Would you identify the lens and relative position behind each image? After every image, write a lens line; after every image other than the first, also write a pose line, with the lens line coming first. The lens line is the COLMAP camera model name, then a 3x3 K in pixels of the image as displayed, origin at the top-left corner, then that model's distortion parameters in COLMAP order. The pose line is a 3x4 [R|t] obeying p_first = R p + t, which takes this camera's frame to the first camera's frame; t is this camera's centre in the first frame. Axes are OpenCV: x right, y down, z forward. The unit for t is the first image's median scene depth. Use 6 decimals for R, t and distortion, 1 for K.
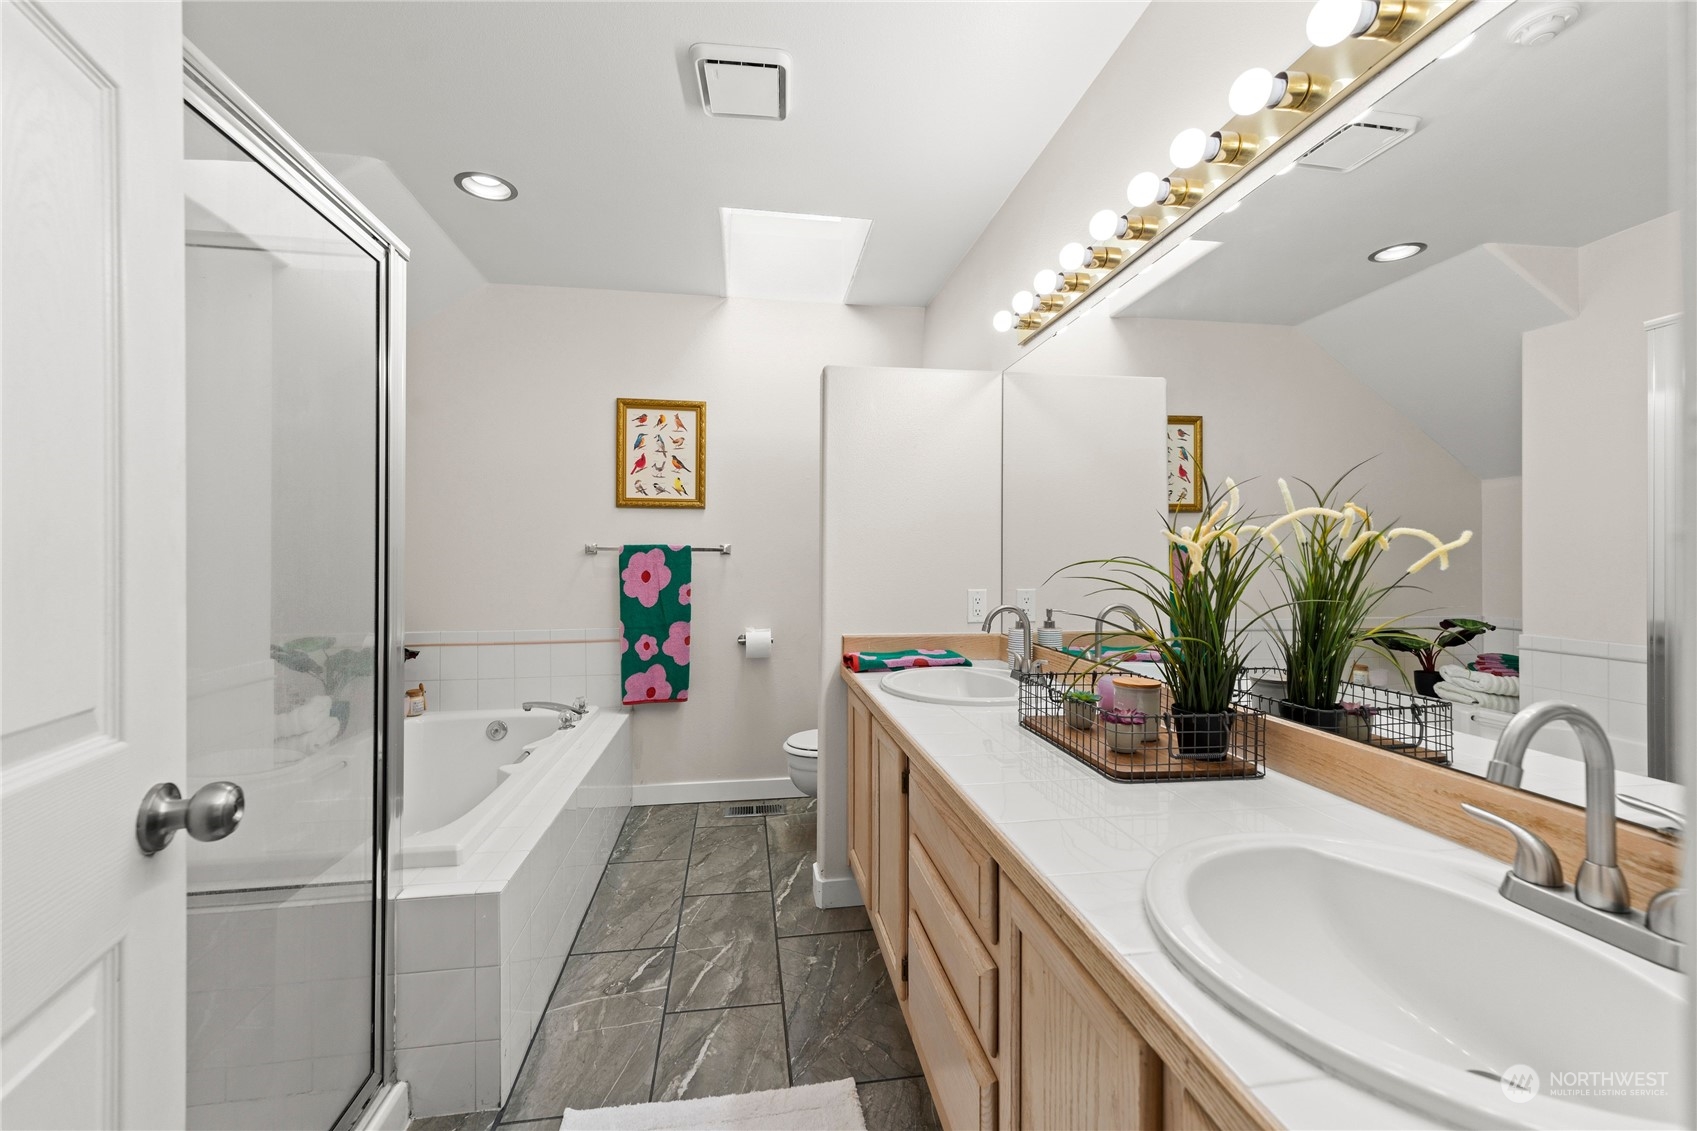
lens RADIAL K [[694.4, 0, 854.0], [0, 694.4, 550.1], [0, 0, 1]] dist [0.006192, -0.000070]
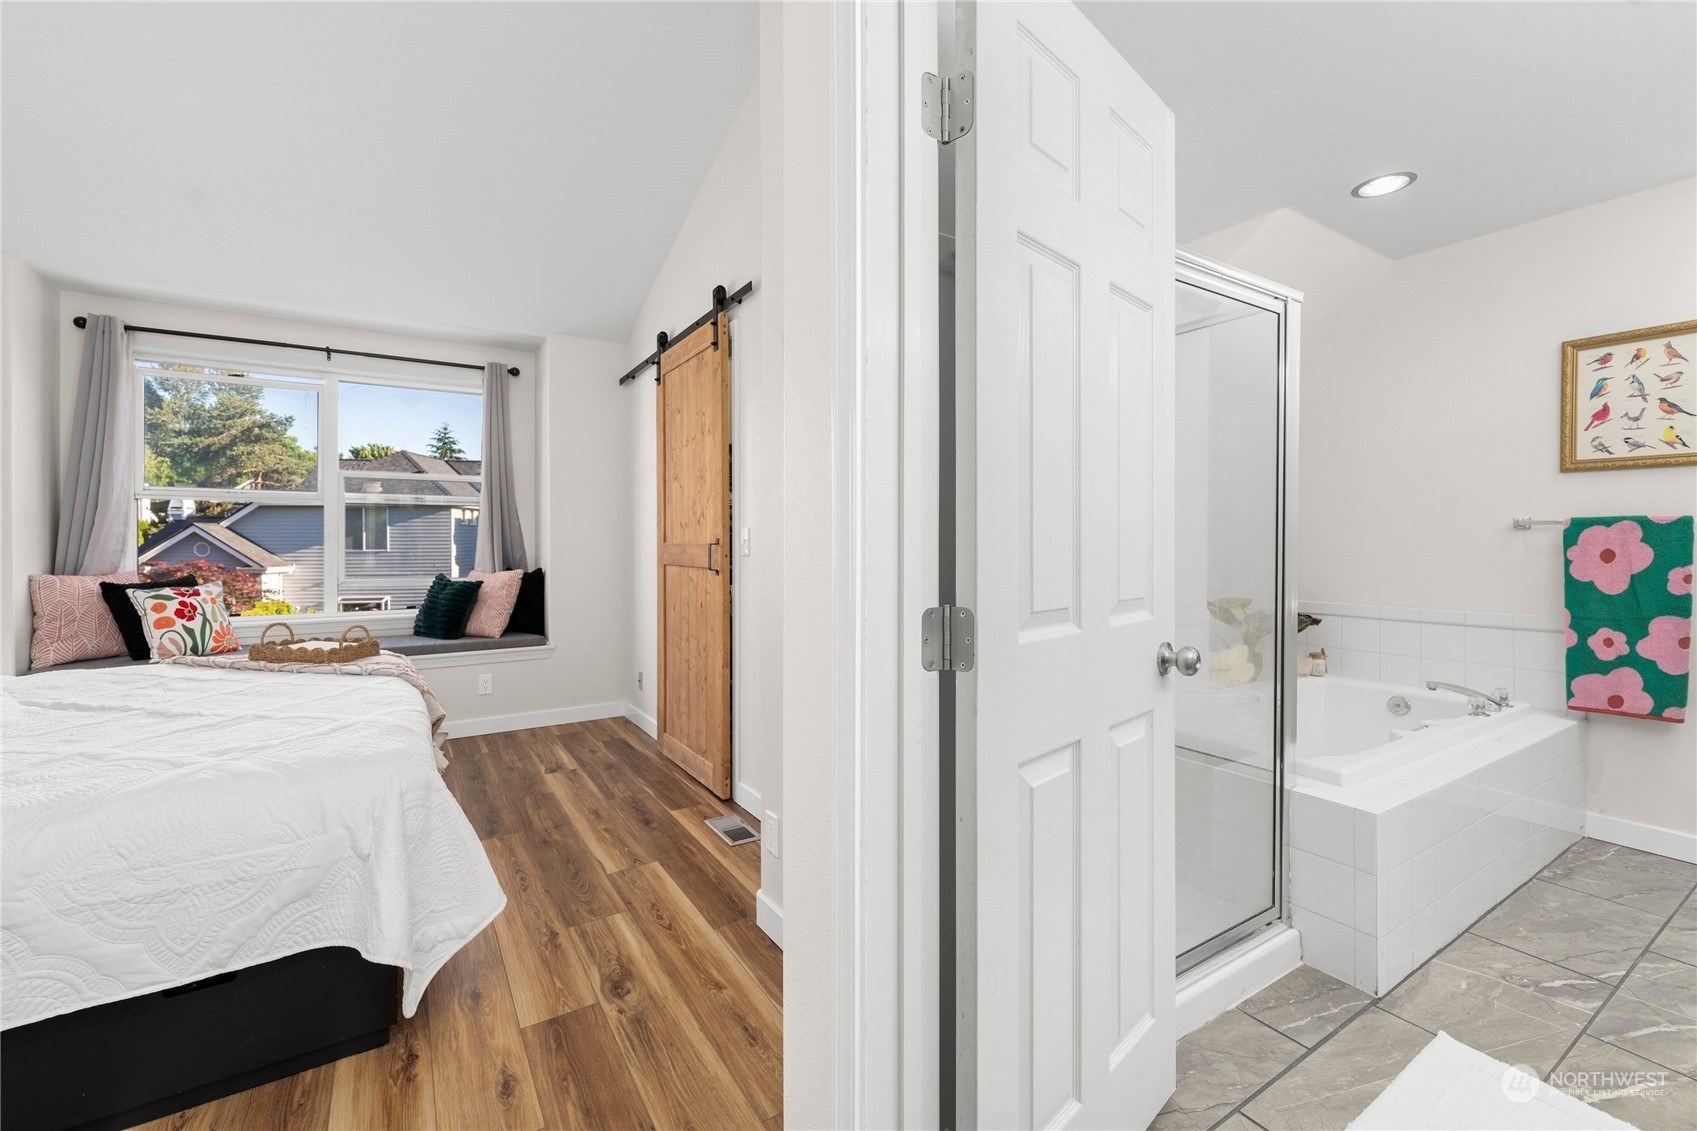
lens RADIAL K [[705.8, 0, 848.4], [0, 705.8, 557.7], [0, 0, 1]] dist [0.003350, -0.000431]
pose [[0.397414, 0.022537, -0.917362, 0.104248], [0.012572, 0.999471, 0.030000, 0.004598], [0.917553, -0.023456, 0.396921, -0.132377]]
